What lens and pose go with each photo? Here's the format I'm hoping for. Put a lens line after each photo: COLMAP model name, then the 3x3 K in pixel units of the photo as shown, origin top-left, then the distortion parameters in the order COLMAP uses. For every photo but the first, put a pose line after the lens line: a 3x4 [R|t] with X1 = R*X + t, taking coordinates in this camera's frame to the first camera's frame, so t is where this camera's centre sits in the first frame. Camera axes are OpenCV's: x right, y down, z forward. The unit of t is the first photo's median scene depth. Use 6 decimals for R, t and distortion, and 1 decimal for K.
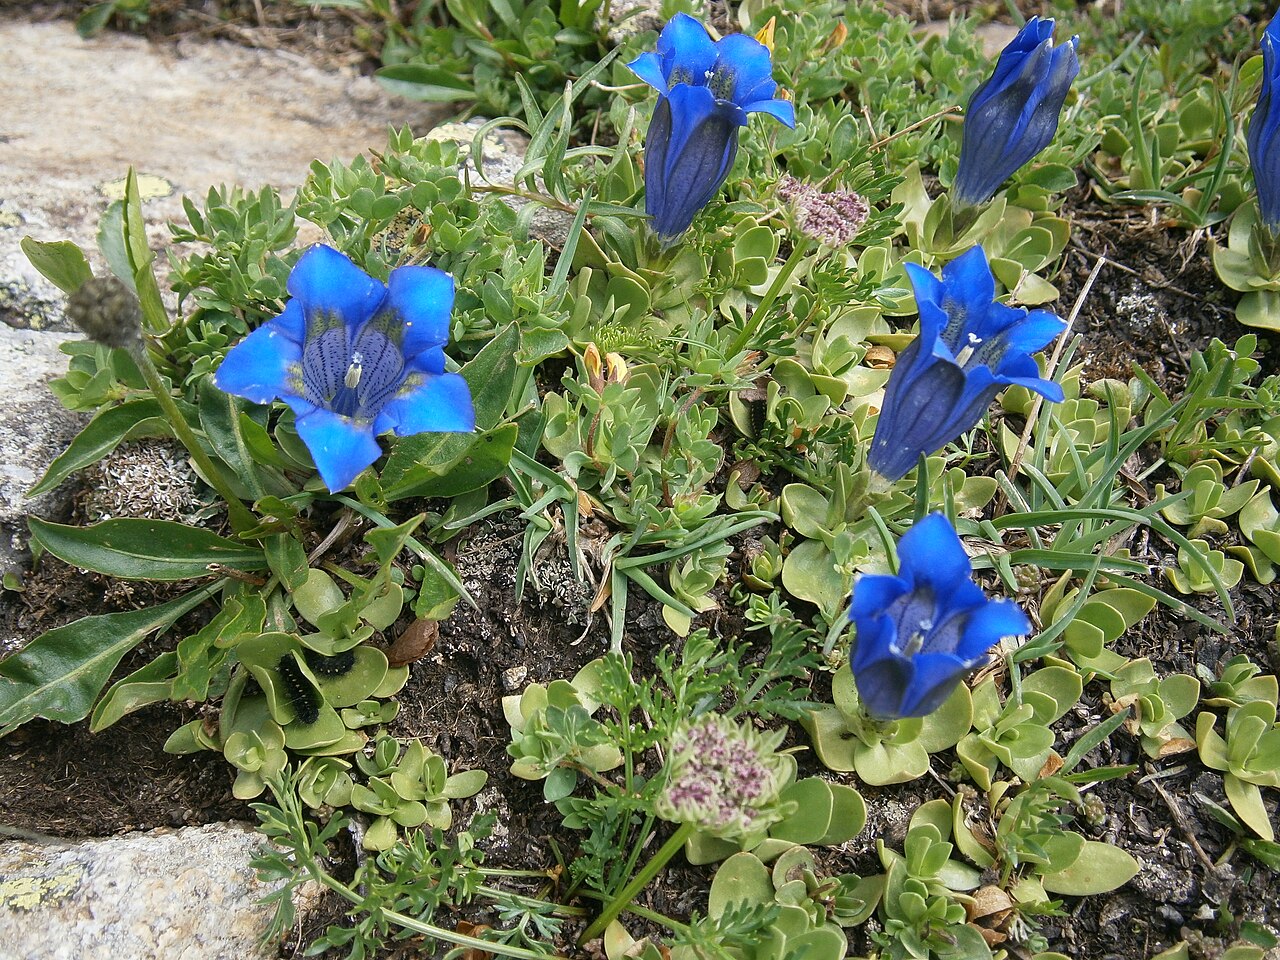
lens RADIAL K [[1699.5, 0, 638.6], [0, 1699.5, 473.7], [0, 0, 1]] dist [-0.048304, 0.000000]
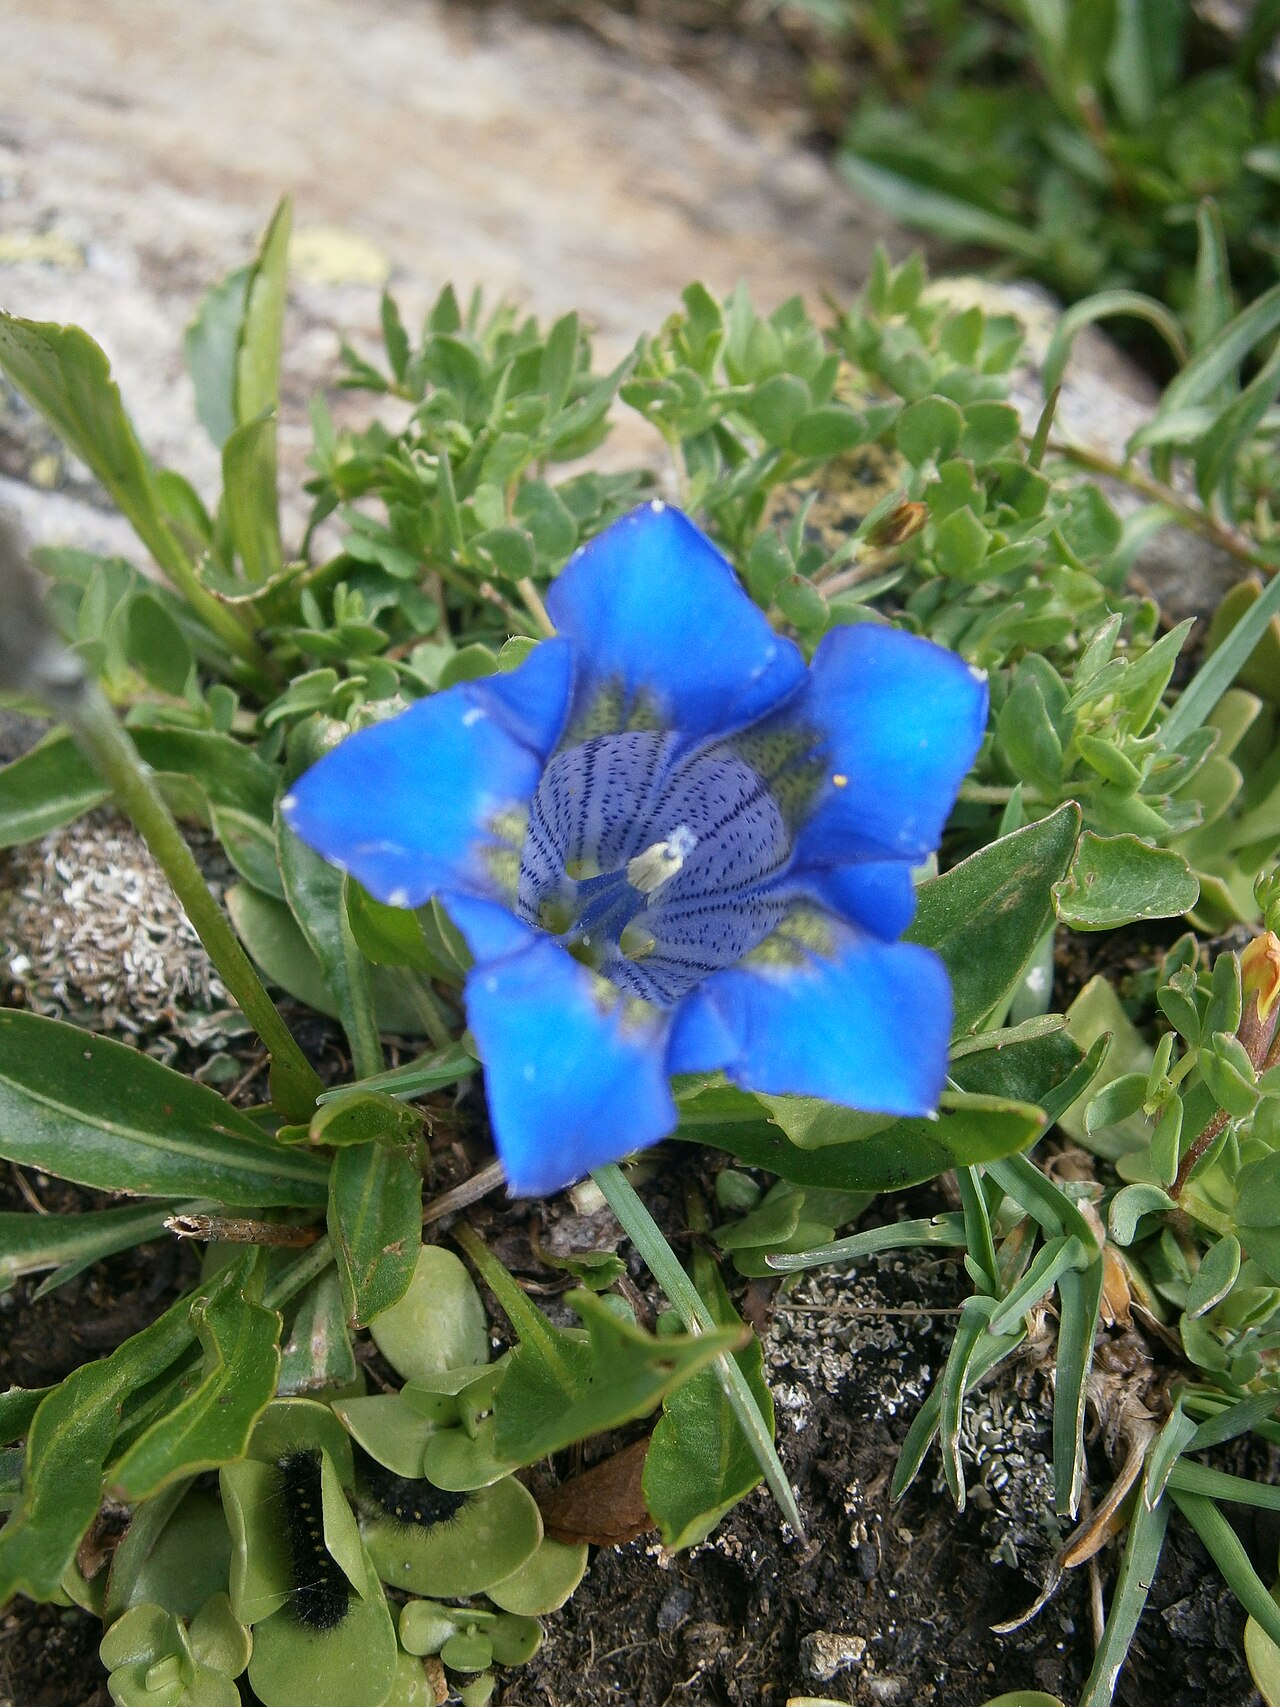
lens RADIAL K [[2266.4, 0, 644.5], [0, 2266.4, 860.6], [0, 0, 1]] dist [-0.048304, 0.000000]
pose [[0.953884, 0.273289, -0.124170, -0.095571], [-0.268167, 0.961710, 0.056566, -0.076314], [0.134875, -0.020659, 0.990647, 0.445011]]
